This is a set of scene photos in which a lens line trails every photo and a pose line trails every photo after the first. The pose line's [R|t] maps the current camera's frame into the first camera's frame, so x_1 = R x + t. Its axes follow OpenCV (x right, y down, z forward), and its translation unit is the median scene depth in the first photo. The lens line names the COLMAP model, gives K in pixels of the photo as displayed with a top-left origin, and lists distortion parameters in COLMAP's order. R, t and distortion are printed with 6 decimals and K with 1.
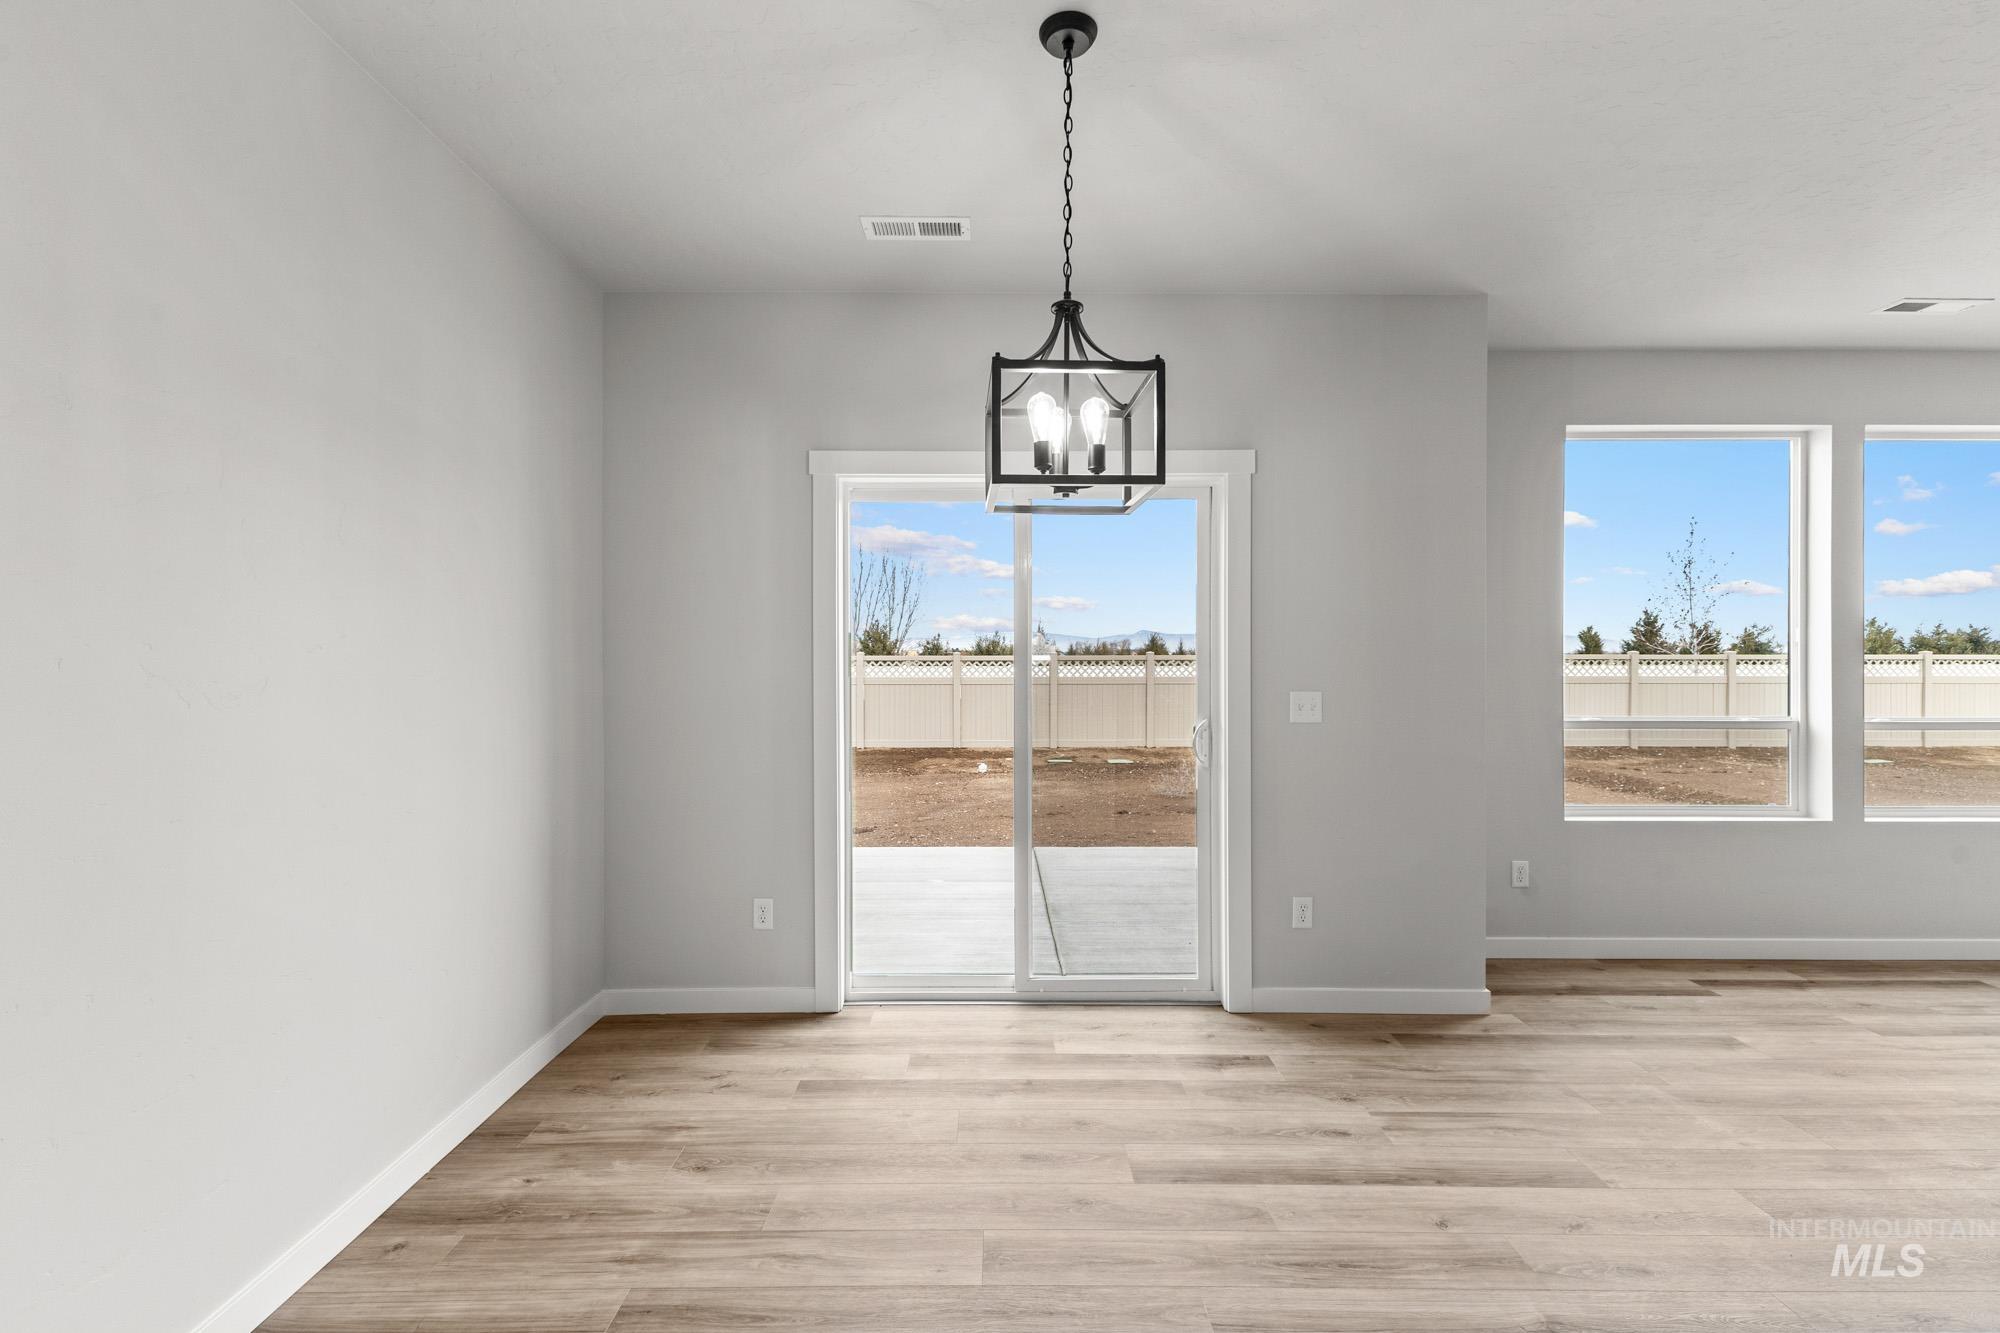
lens RADIAL K [[859.8, 0, 1002.7], [0, 859.8, 659.2], [0, 0, 1]] dist [0.003875, -0.000826]
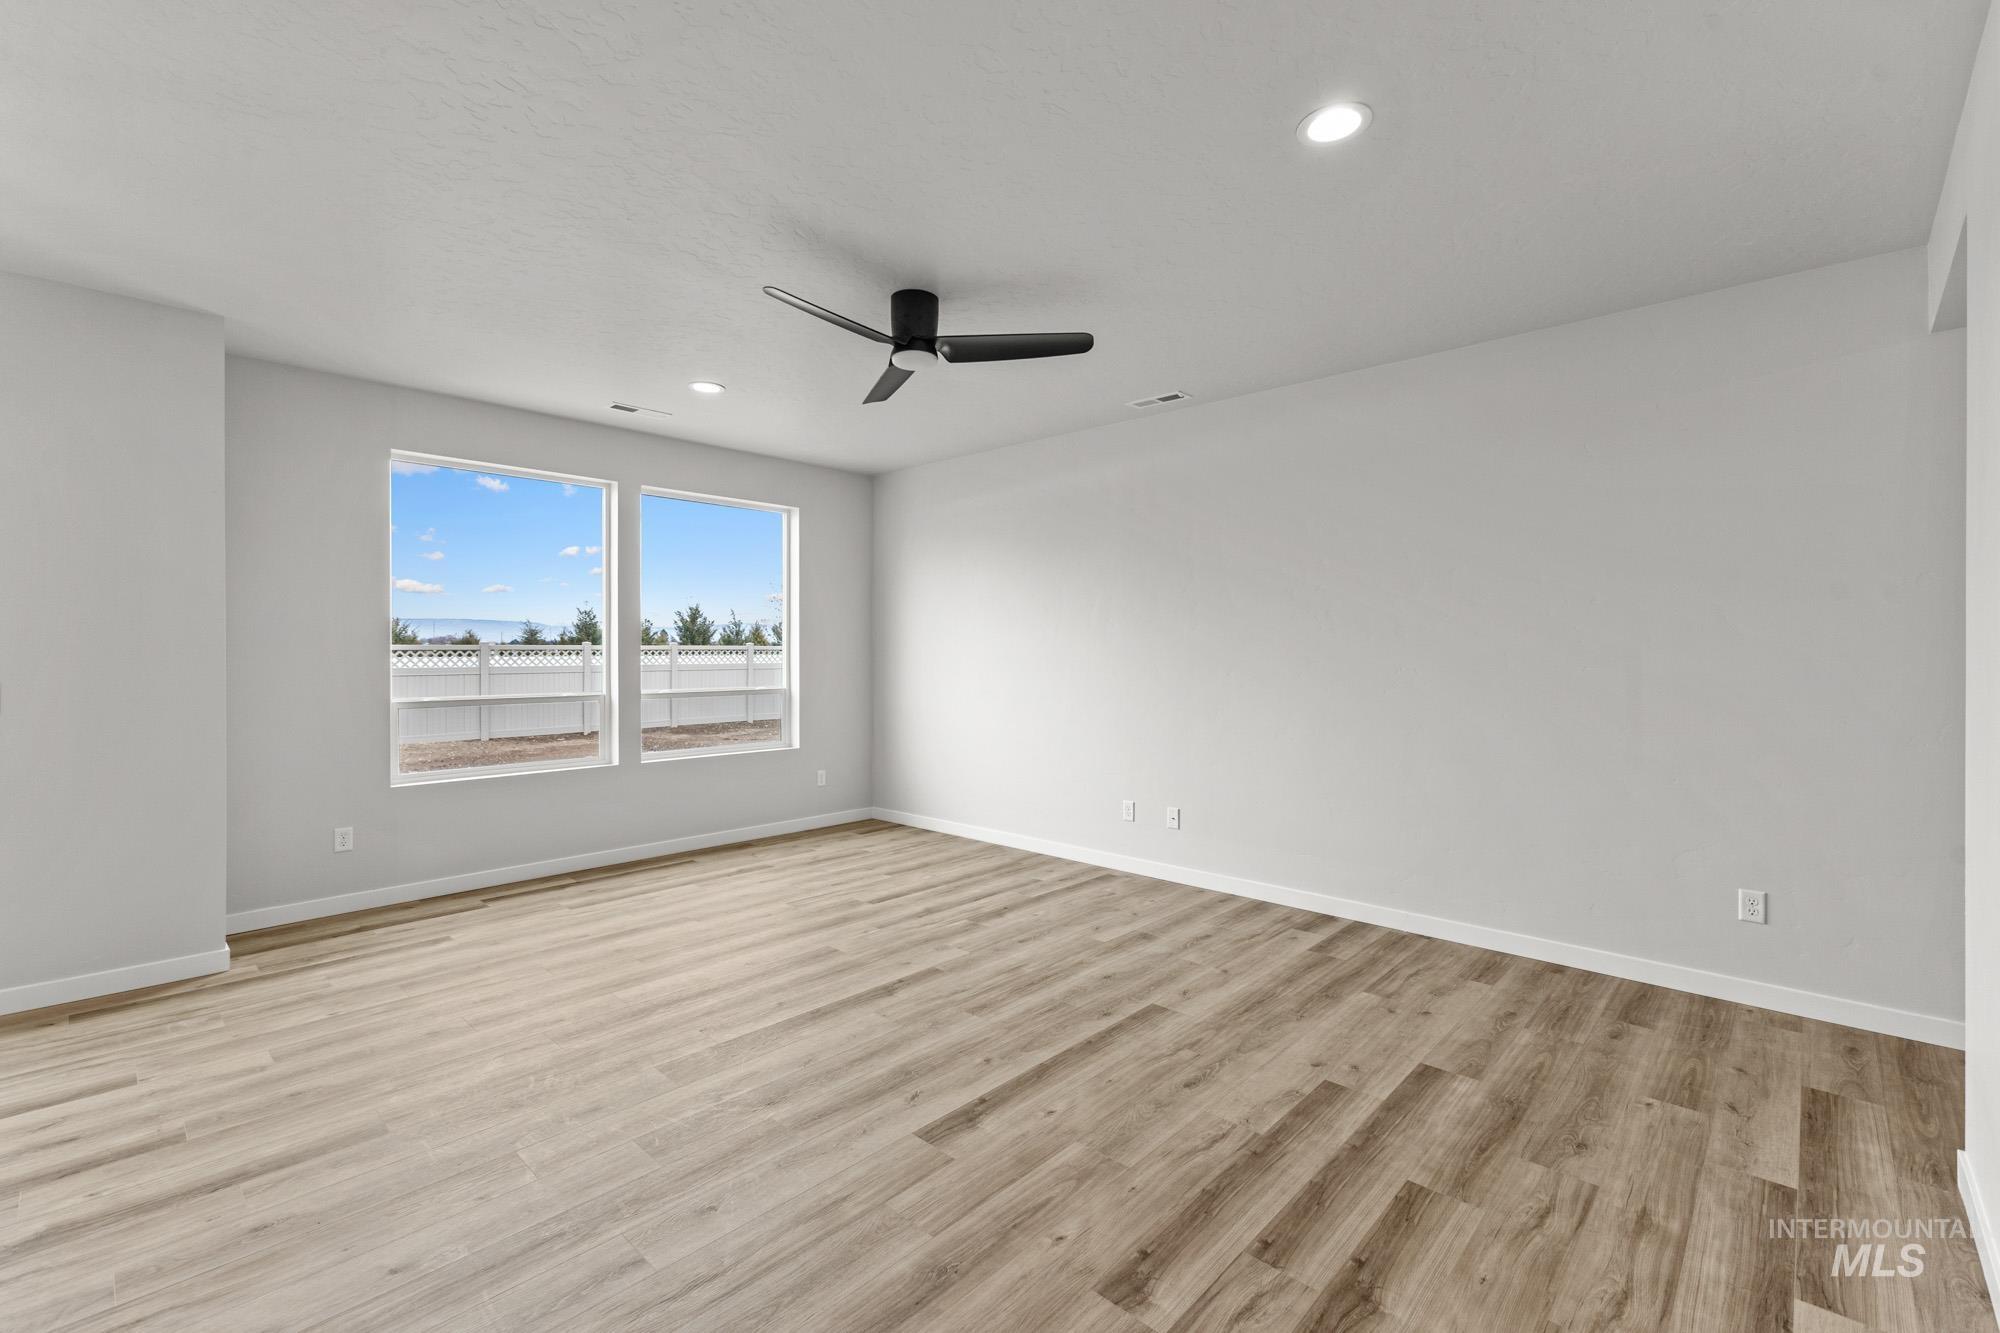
lens RADIAL K [[859.8, 0, 1008.4], [0, 859.8, 659.3], [0, 0, 1]] dist [0.003875, -0.000826]
pose [[0.680210, -0.009137, 0.732960, 0.371035], [0.001137, 0.999934, 0.011410, 0.001226], [-0.733016, -0.006927, 0.680176, -0.410234]]
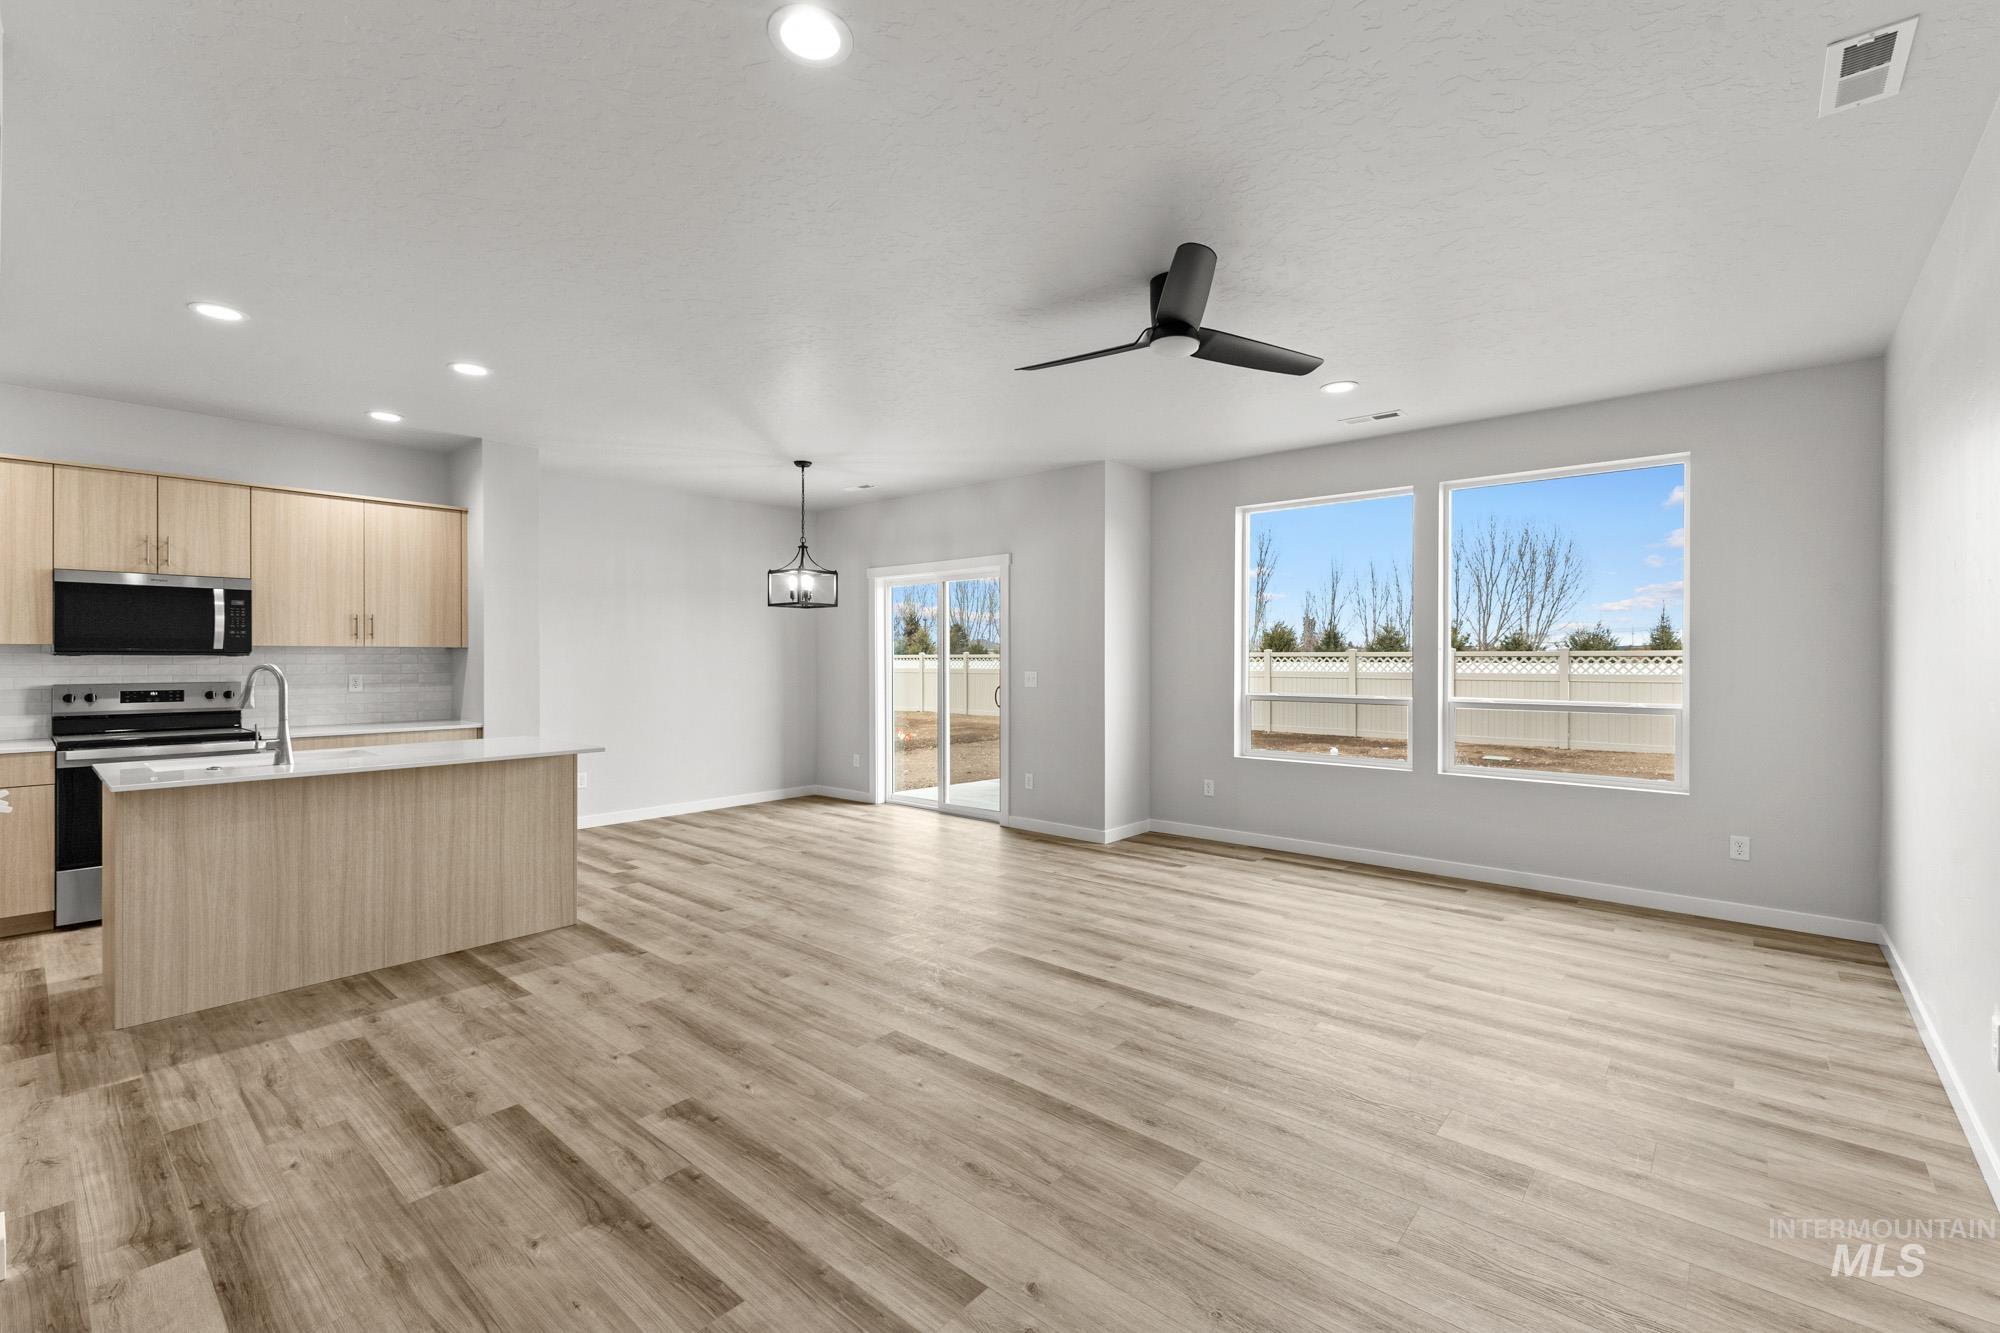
lens RADIAL K [[859.8, 0, 1006.6], [0, 859.8, 677.8], [0, 0, 1]] dist [0.003875, -0.000826]
pose [[0.759185, 0.016653, -0.650662, 1.367747], [0.000409, 0.999660, 0.026062, -0.000919], [0.650875, -0.020053, 0.758920, -0.475850]]
